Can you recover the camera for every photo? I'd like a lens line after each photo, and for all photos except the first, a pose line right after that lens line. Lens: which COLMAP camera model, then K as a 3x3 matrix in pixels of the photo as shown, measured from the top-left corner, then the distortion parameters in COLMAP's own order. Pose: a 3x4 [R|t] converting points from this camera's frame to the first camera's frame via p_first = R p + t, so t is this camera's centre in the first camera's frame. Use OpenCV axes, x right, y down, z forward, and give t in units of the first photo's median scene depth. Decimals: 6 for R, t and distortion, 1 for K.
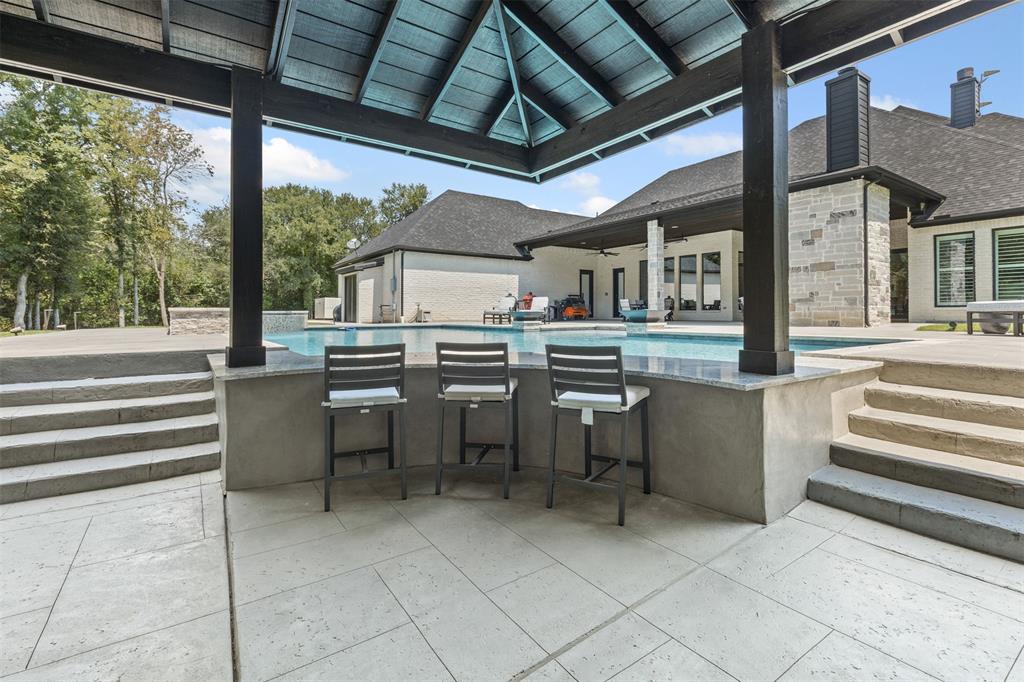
lens RADIAL K [[473.3, 0, 511.0], [0, 473.3, 341.6], [0, 0, 1]] dist [-0.001779, 0.000060]
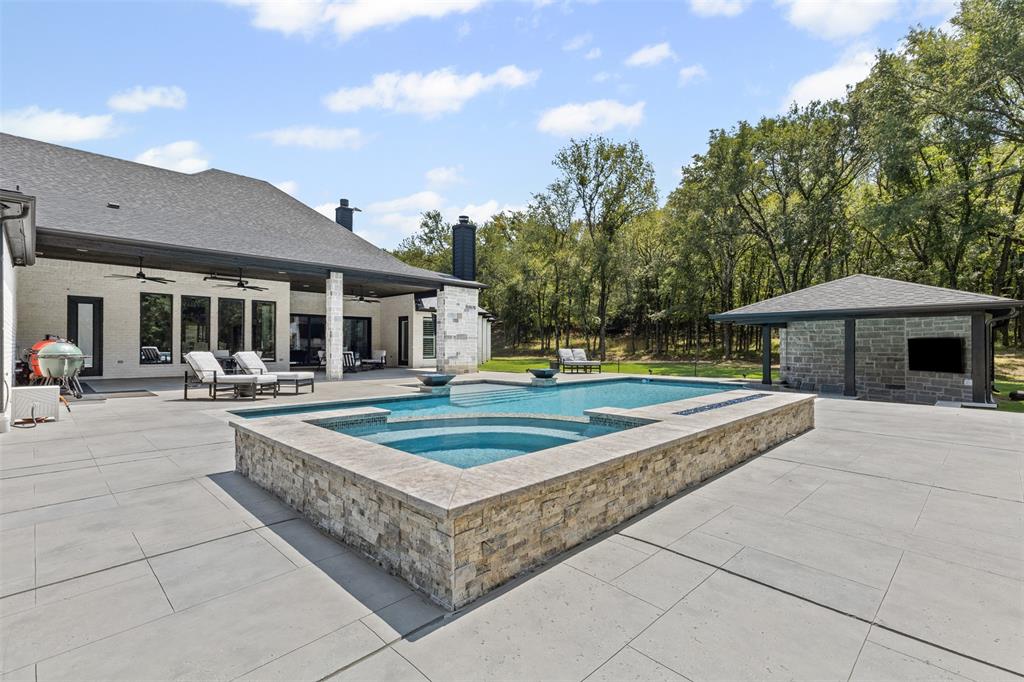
lens RADIAL K [[473.3, 0, 511.4], [0, 473.3, 340.2], [0, 0, 1]] dist [-0.001779, 0.000060]
pose [[-0.168551, 0.005706, 0.985676, -0.710664], [0.042648, 0.999089, 0.001509, -0.104679], [-0.984770, 0.042291, -0.168641, 0.814926]]
